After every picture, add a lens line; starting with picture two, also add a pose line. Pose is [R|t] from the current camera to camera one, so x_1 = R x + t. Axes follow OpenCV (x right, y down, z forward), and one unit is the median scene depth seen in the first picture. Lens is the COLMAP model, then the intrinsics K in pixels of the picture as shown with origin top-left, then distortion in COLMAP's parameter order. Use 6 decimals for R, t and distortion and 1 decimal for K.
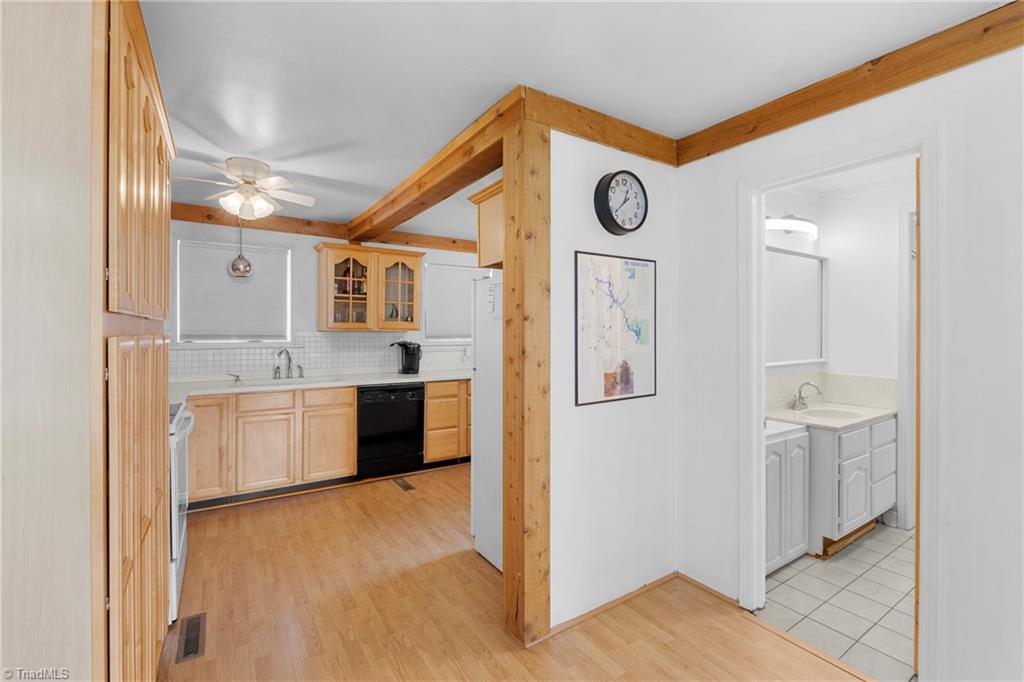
lens RADIAL K [[454.0, 0, 515.1], [0, 454.0, 331.8], [0, 0, 1]] dist [-0.008636, 0.001158]
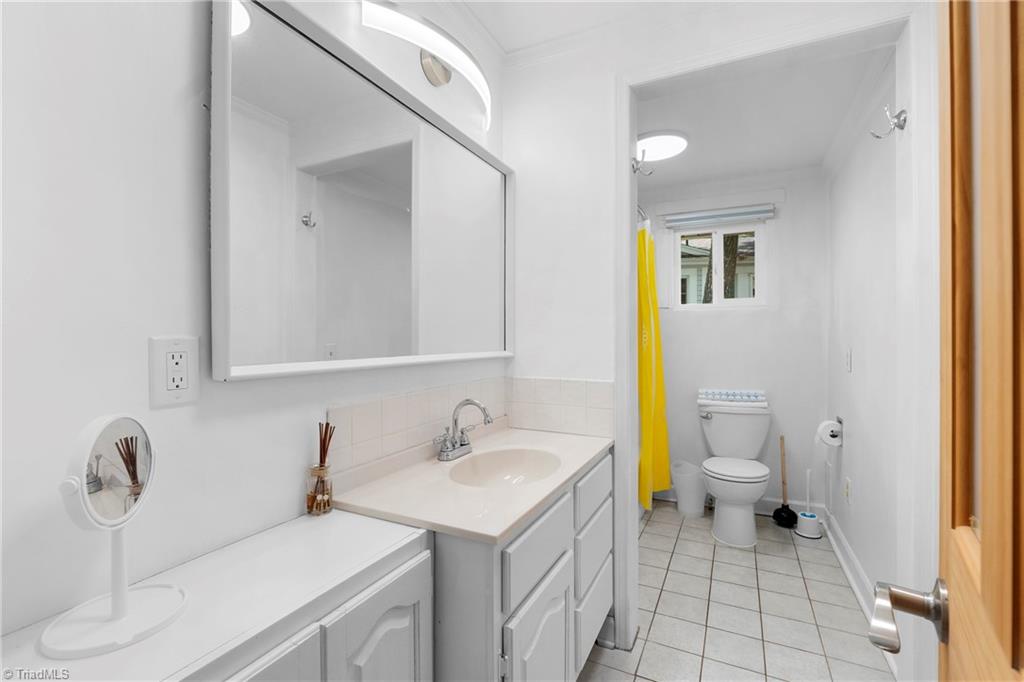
lens RADIAL K [[454.0, 0, 514.2], [0, 454.0, 336.7], [0, 0, 1]] dist [-0.008636, 0.001158]
pose [[0.869280, -0.003740, 0.494306, 0.463158], [0.004946, 0.999987, -0.001131, 0.047625], [-0.494295, 0.003428, 0.869287, 0.573882]]
